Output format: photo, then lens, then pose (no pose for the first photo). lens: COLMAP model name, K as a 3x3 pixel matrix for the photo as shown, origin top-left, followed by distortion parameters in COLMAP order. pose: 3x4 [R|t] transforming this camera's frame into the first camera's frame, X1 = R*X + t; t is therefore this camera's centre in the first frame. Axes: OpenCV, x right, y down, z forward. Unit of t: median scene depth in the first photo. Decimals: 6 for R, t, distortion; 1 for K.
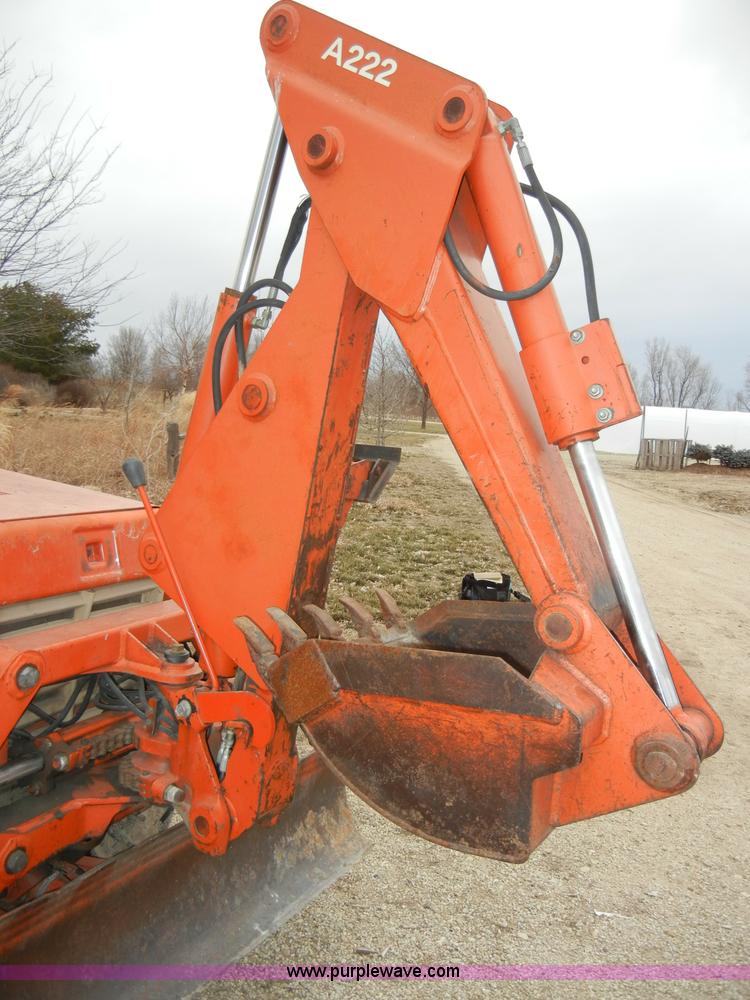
lens RADIAL K [[805.9, 0, 401.0], [0, 805.9, 501.3], [0, 0, 1]] dist [-0.004297, -0.001634]
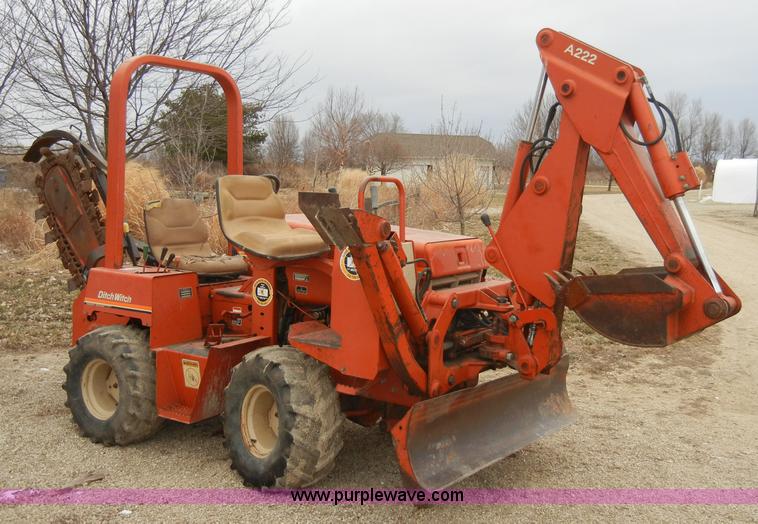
lens RADIAL K [[769.5, 0, 426.4], [0, 769.5, 217.3], [0, 0, 1]] dist [0.012885, 0.011091]
pose [[0.990427, -0.050109, -0.128620, -0.216876], [0.042372, 0.997164, -0.062202, 0.091729], [0.131372, 0.056157, 0.989741, -1.280068]]
